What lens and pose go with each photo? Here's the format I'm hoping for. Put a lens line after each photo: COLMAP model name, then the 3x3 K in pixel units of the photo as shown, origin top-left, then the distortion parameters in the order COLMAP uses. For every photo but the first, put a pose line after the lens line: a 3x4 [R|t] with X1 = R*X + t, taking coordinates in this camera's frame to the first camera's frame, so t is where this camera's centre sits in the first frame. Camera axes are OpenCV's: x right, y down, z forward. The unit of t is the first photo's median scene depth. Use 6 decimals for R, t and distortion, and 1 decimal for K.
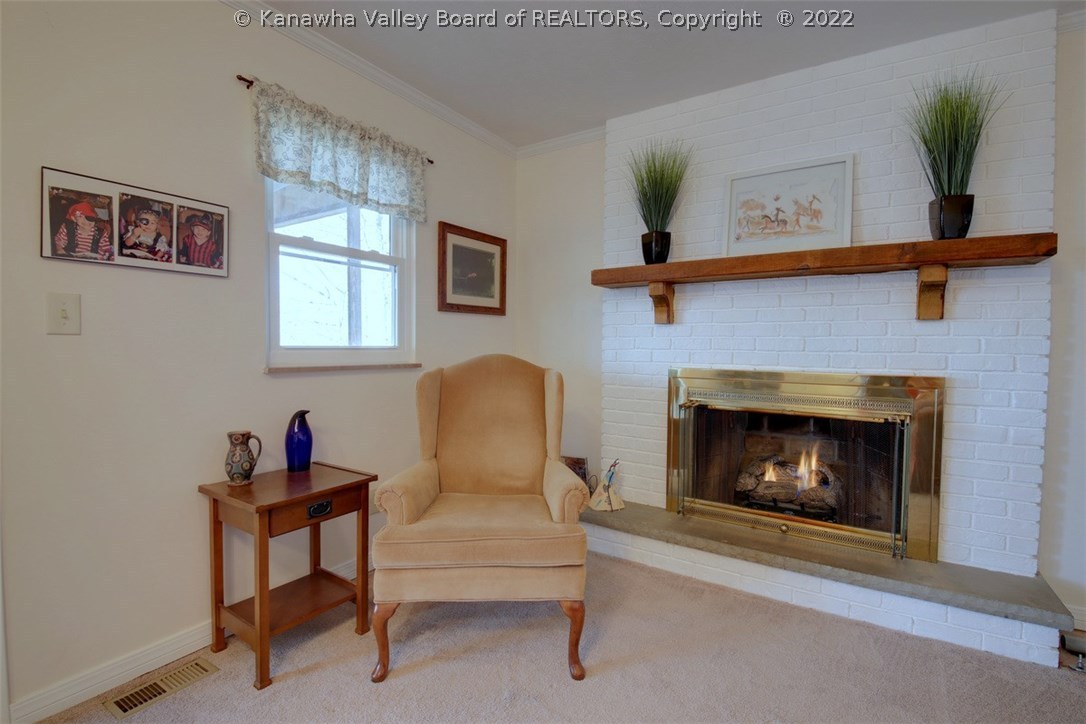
lens RADIAL K [[497.6, 0, 542.1], [0, 497.6, 360.9], [0, 0, 1]] dist [-0.014071, -0.000179]
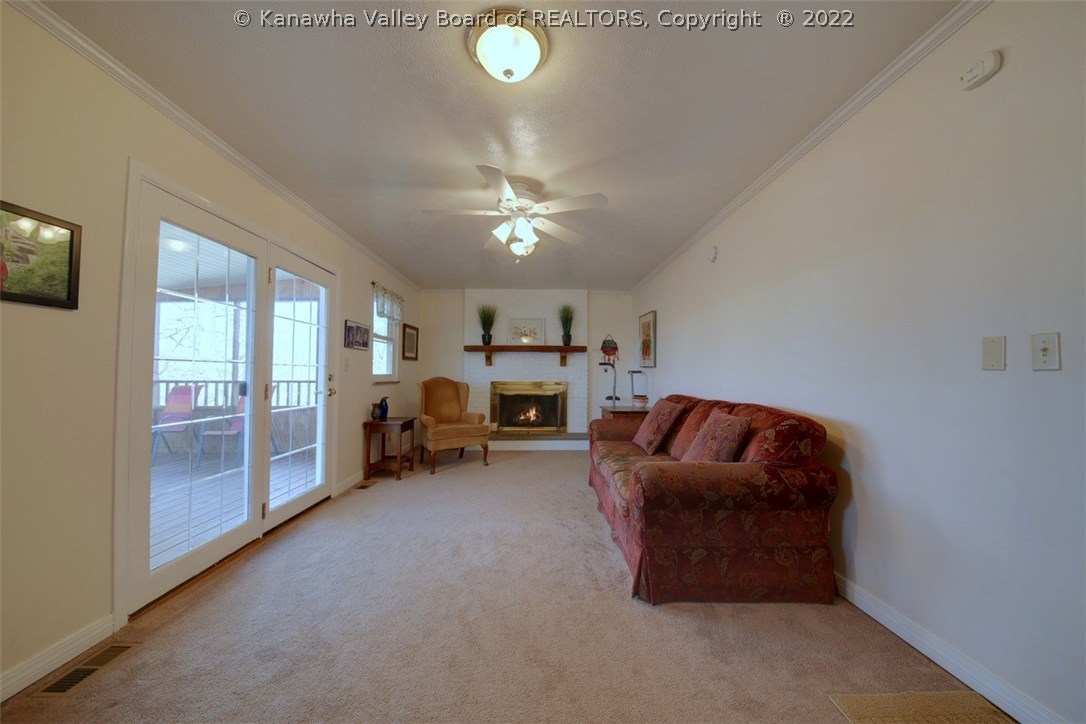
lens RADIAL K [[398.1, 0, 542.8], [0, 398.1, 362.6], [0, 0, 1]] dist [0.000025, 0.000016]
pose [[0.828552, 0.009655, 0.559830, -0.810287], [0.020935, 0.998618, -0.048206, 0.026288], [-0.559521, 0.051661, 0.827204, -1.110002]]
